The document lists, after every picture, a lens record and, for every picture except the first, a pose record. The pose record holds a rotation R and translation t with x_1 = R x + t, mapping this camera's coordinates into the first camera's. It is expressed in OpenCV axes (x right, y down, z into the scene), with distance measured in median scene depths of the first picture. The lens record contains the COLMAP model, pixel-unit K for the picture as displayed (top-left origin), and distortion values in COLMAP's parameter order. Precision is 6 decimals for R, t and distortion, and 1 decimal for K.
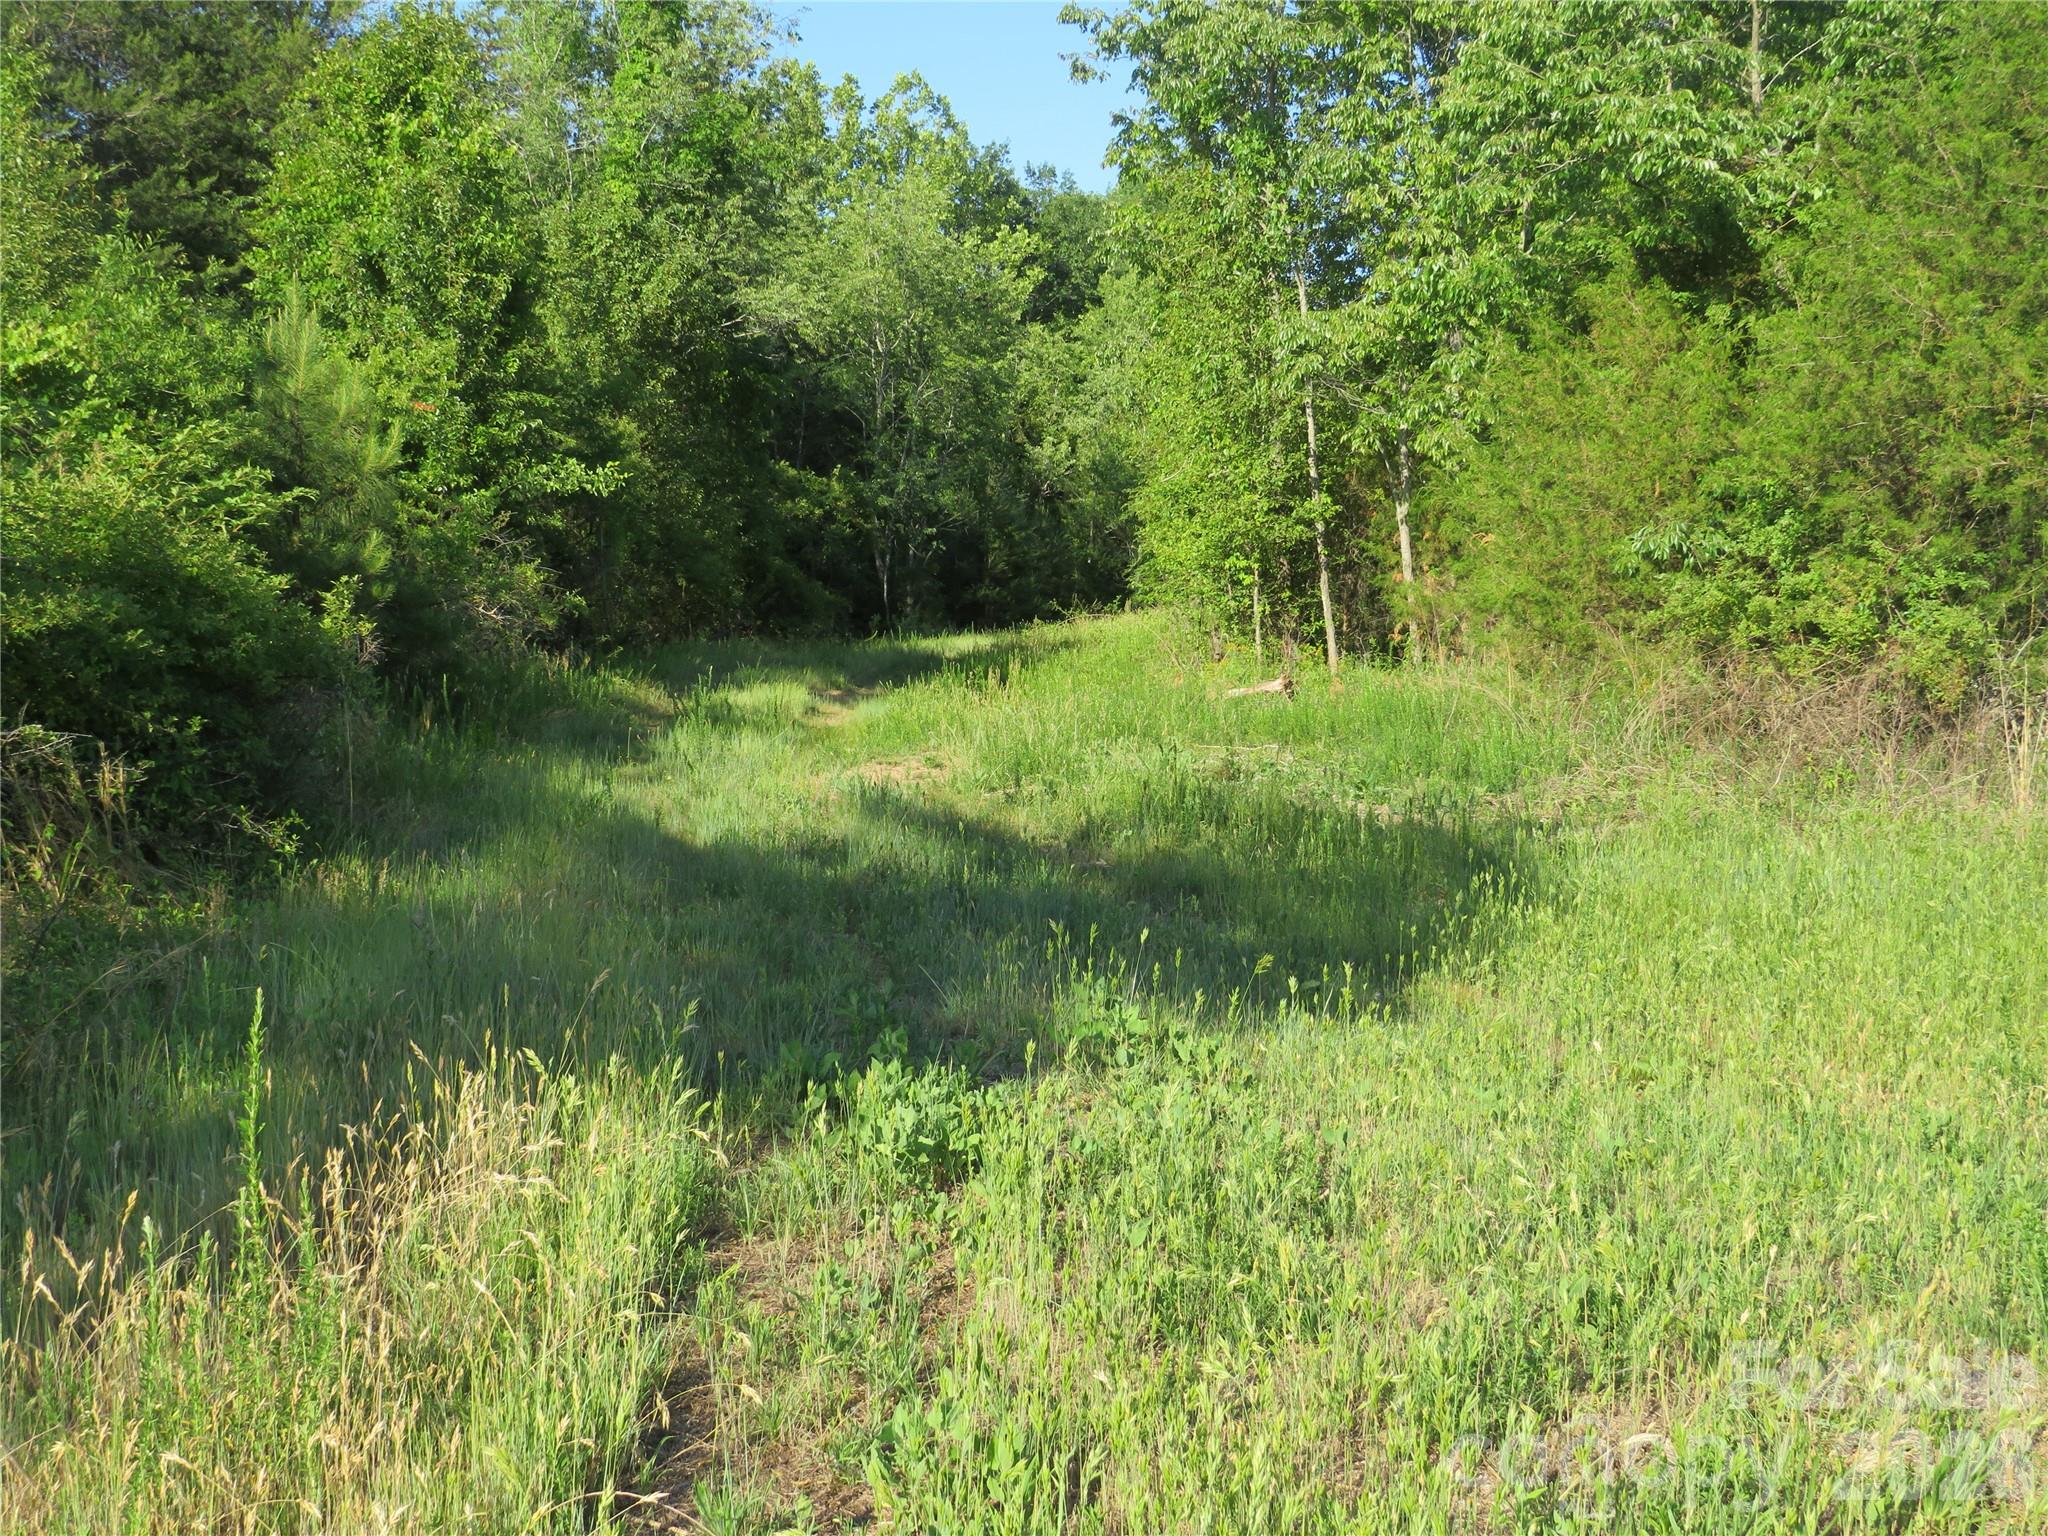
lens RADIAL K [[2299.9, 0, 1024.0], [0, 2299.9, 768.0], [0, 0, 1]] dist [-0.089719, 0.065150]
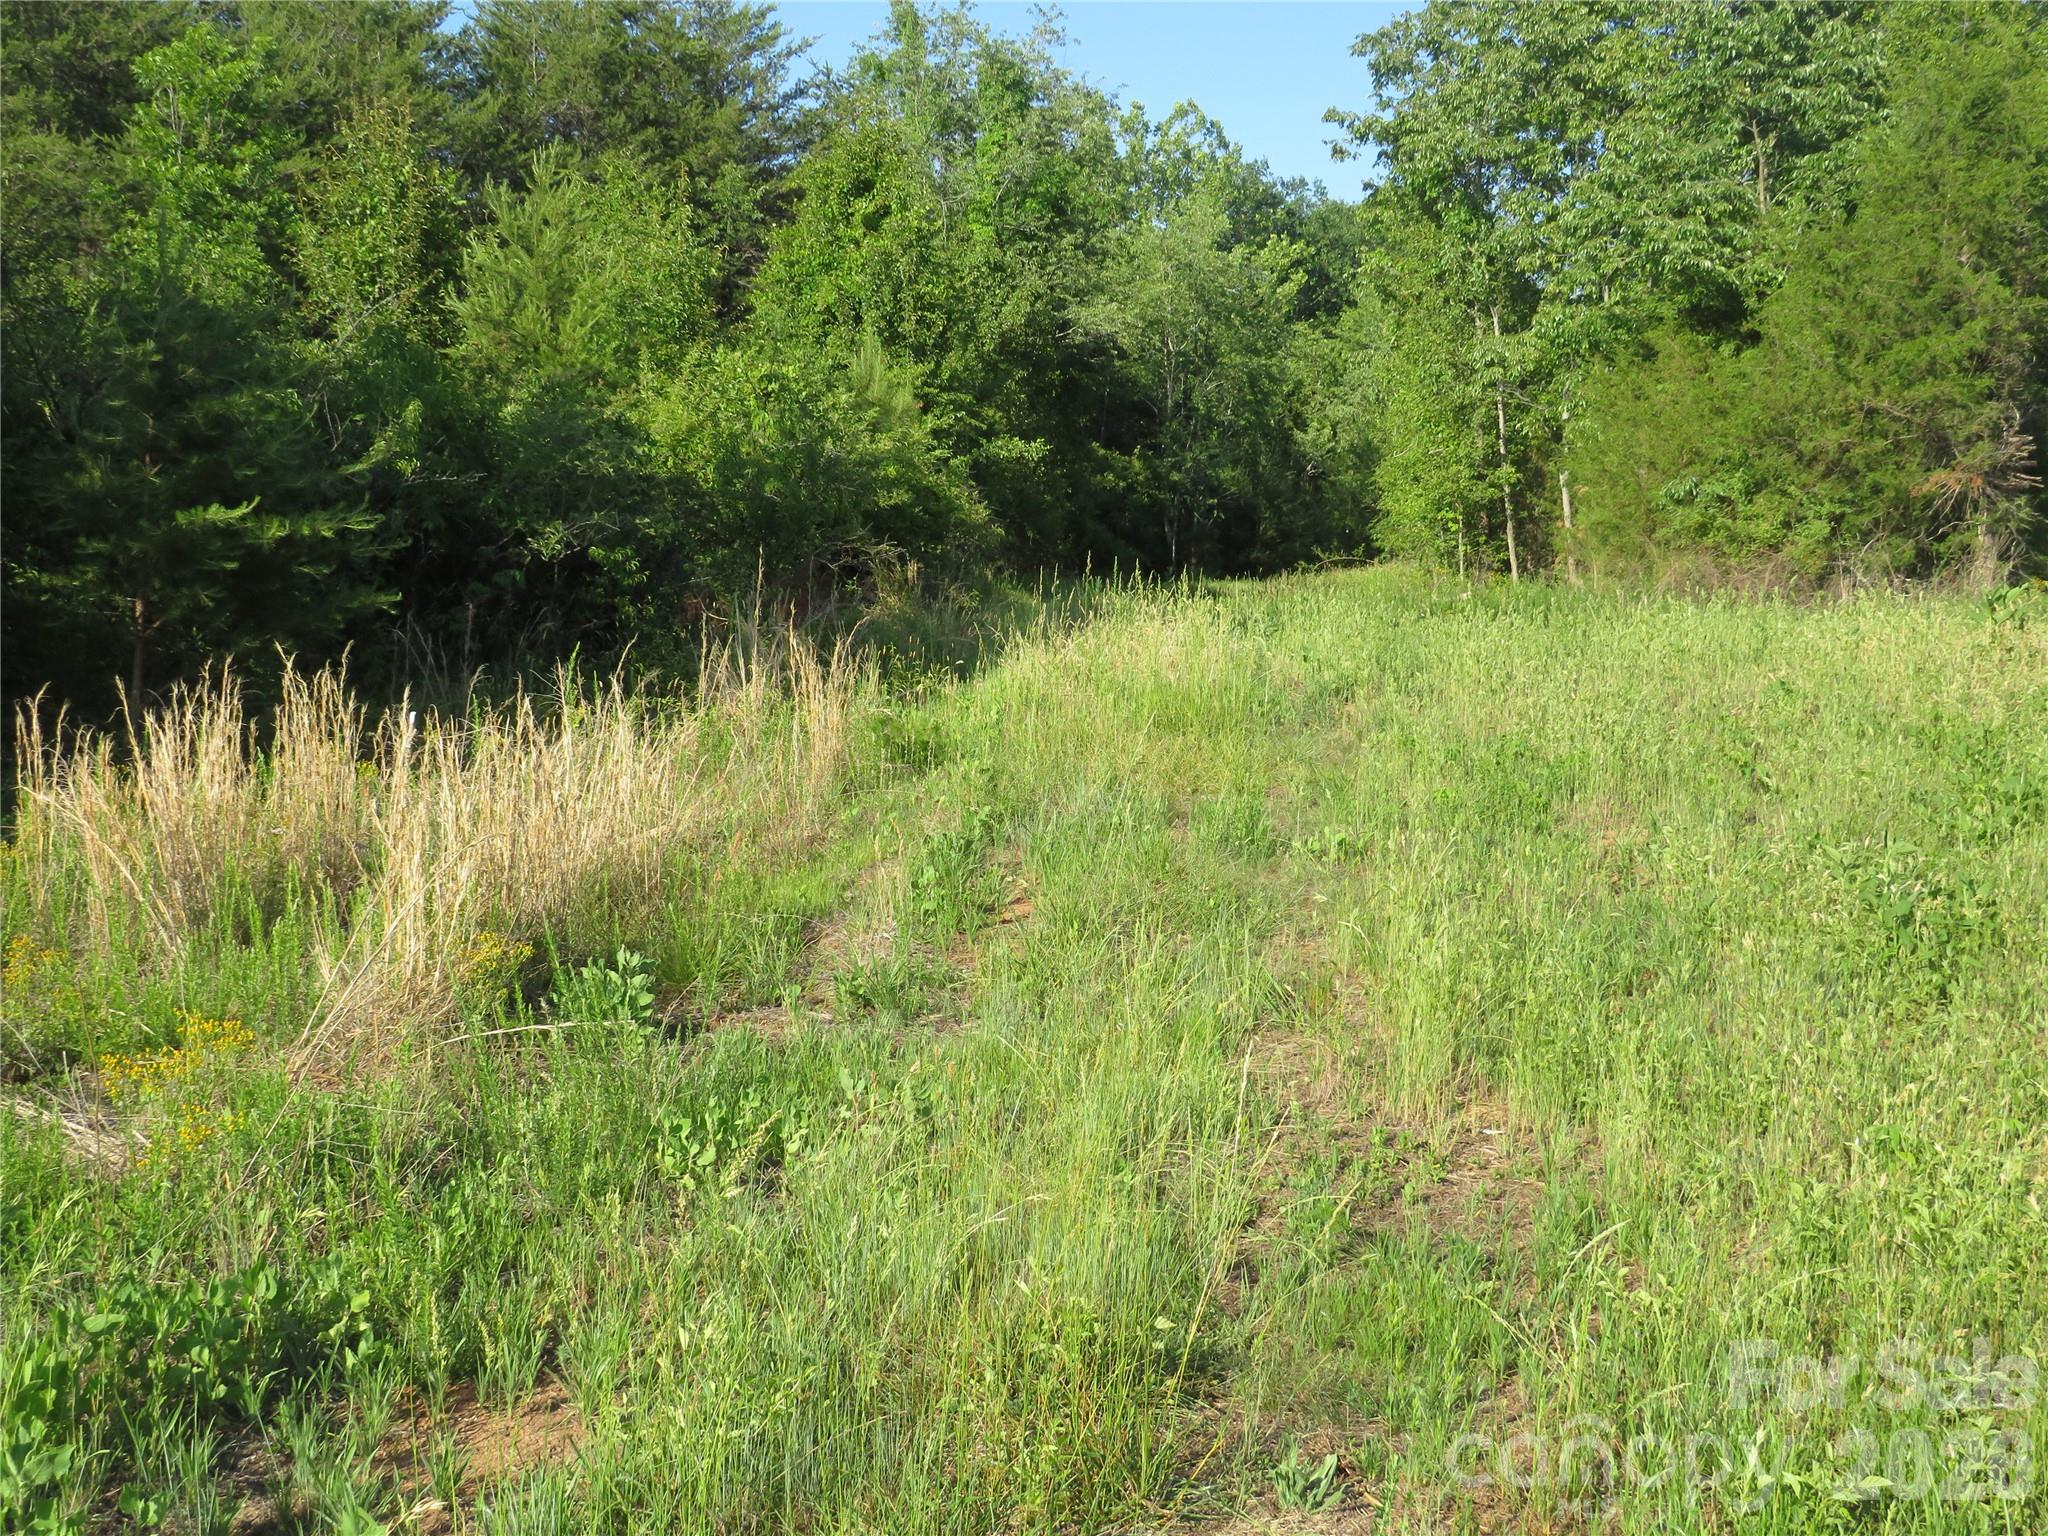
lens RADIAL K [[2299.9, 0, 1024.0], [0, 2299.9, 768.0], [0, 0, 1]] dist [-0.089719, 0.065150]
pose [[0.993544, 0.015650, -0.112366, -0.003181], [-0.014885, 0.999860, 0.007649, 0.053471], [0.112469, -0.005927, 0.993638, -0.382963]]
